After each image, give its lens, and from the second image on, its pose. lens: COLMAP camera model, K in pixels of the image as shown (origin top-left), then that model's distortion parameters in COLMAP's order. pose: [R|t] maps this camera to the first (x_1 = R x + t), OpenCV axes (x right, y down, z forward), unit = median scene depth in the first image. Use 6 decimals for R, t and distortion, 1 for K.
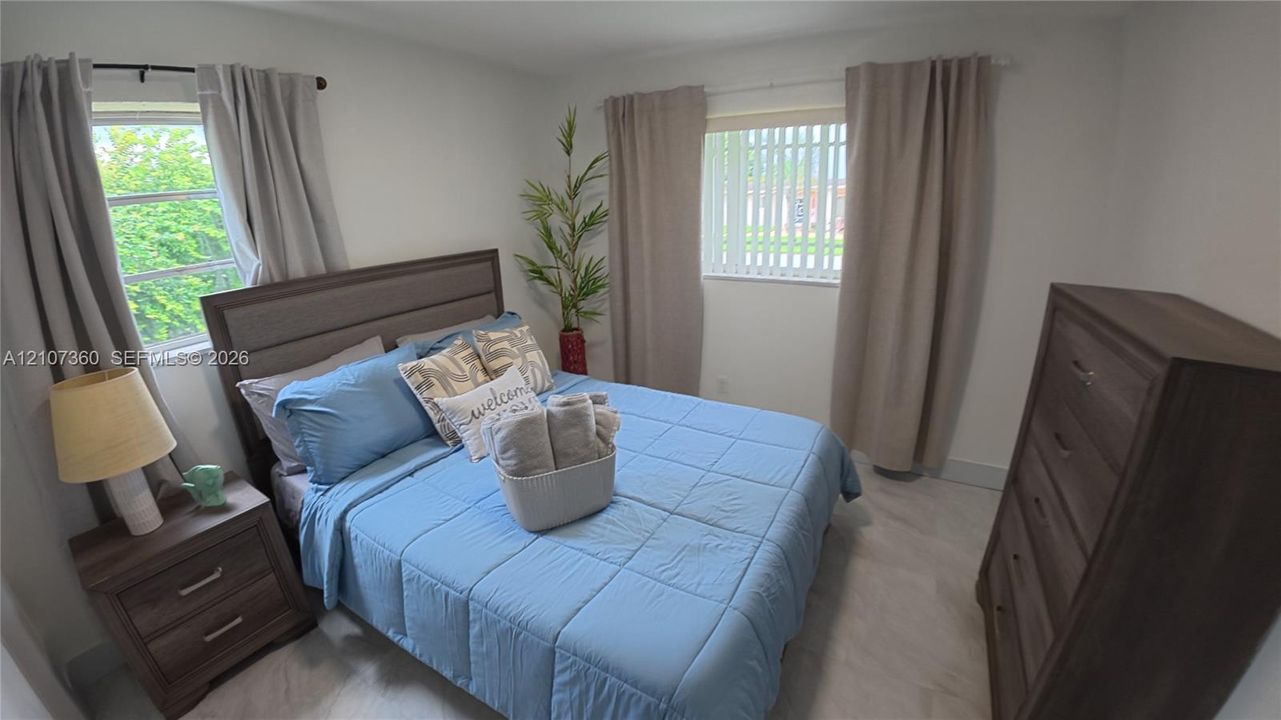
lens RADIAL K [[478.3, 0, 640.5], [0, 478.3, 360.0], [0, 0, 1]] dist [-0.108512, 0.010157]
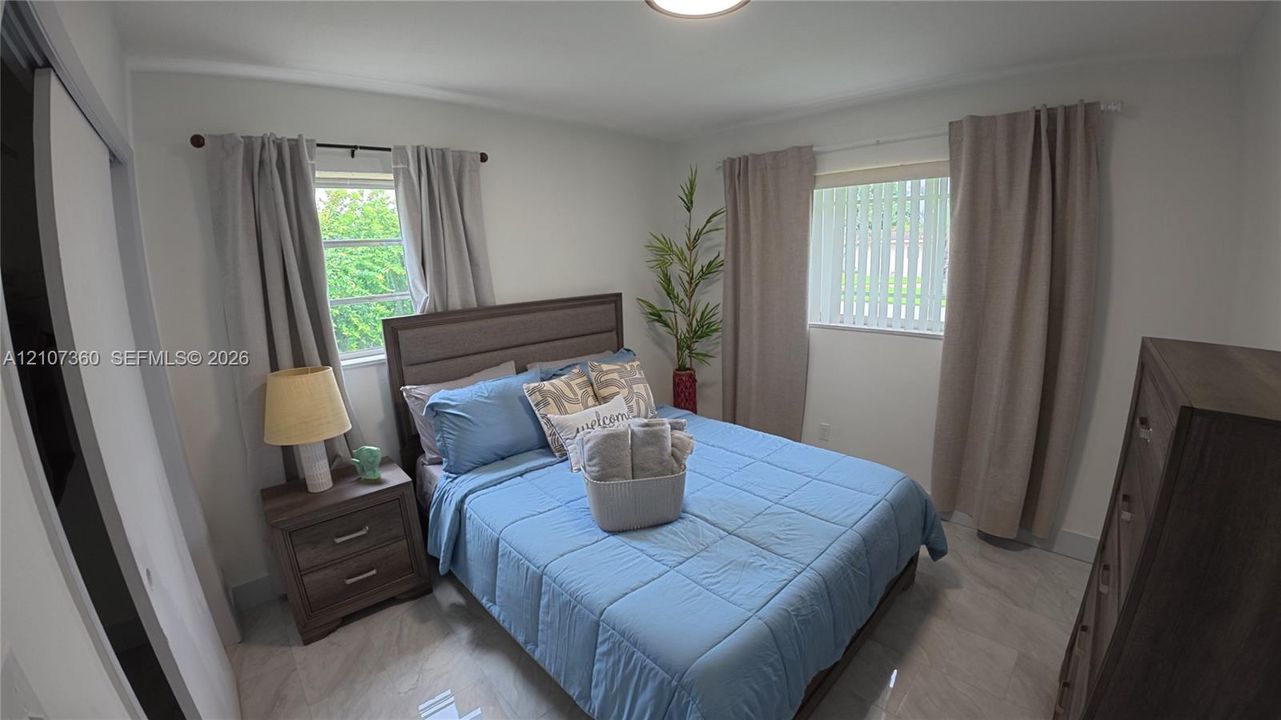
lens RADIAL K [[485.9, 0, 648.1], [0, 485.9, 361.0], [0, 0, 1]] dist [-0.111165, 0.010067]
pose [[0.958499, 0.055026, -0.279735, 0.148887], [-0.082139, 0.992892, -0.086135, 0.033889], [0.273007, 0.105537, 0.956206, -0.126980]]
